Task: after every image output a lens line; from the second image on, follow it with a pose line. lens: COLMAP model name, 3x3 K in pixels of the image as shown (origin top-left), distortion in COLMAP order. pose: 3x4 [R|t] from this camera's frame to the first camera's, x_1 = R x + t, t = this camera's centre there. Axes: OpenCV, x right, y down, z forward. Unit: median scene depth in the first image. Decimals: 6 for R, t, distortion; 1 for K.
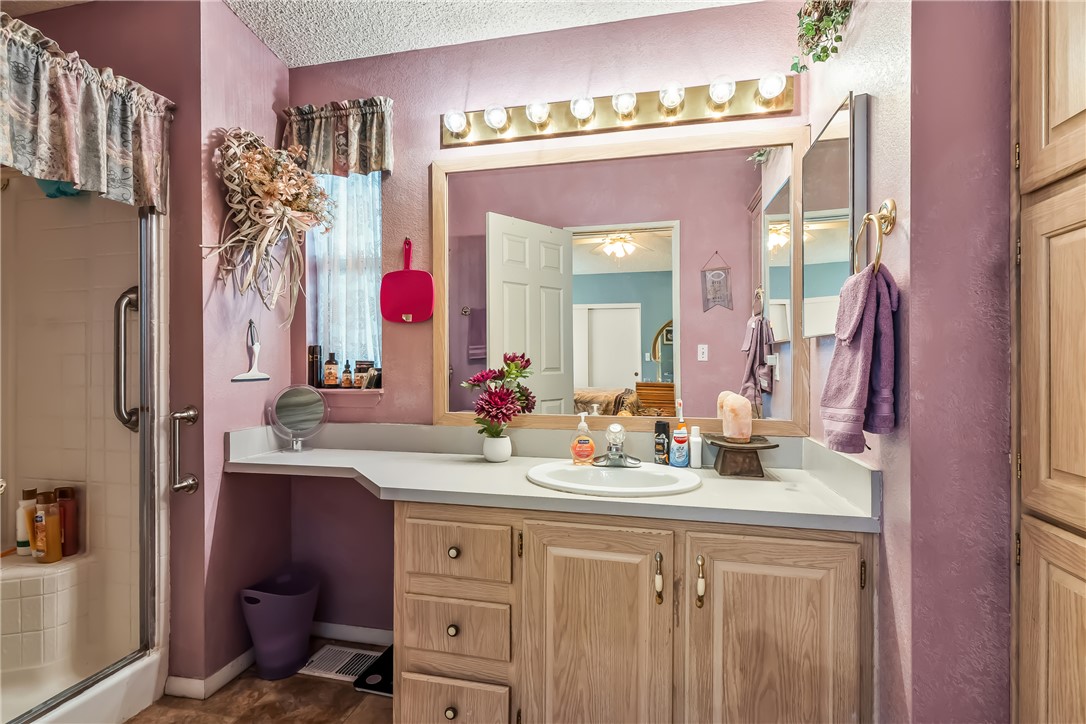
lens RADIAL K [[525.0, 0, 543.8], [0, 525.0, 362.0], [0, 0, 1]] dist [0.002001, -0.001233]
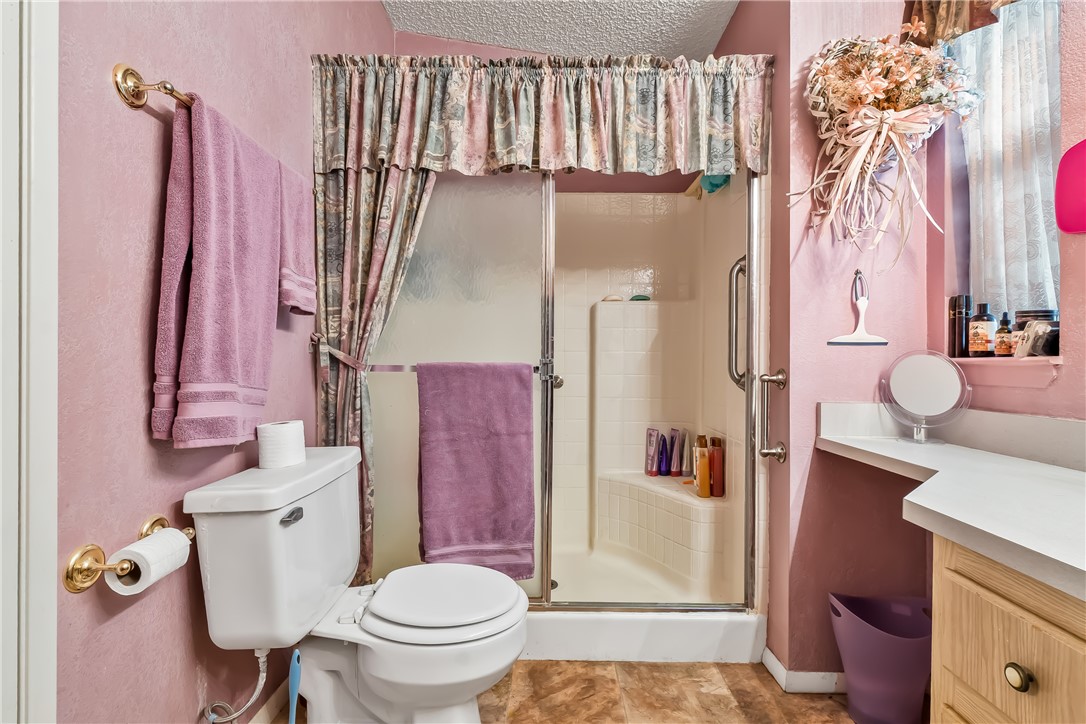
lens RADIAL K [[525.0, 0, 539.8], [0, 525.0, 359.1], [0, 0, 1]] dist [0.002001, -0.001233]
pose [[0.200859, 0.002829, -0.979616, 0.157033], [-0.010338, 0.999946, 0.000768, 0.069335], [0.979566, 0.009973, 0.200877, 0.392592]]
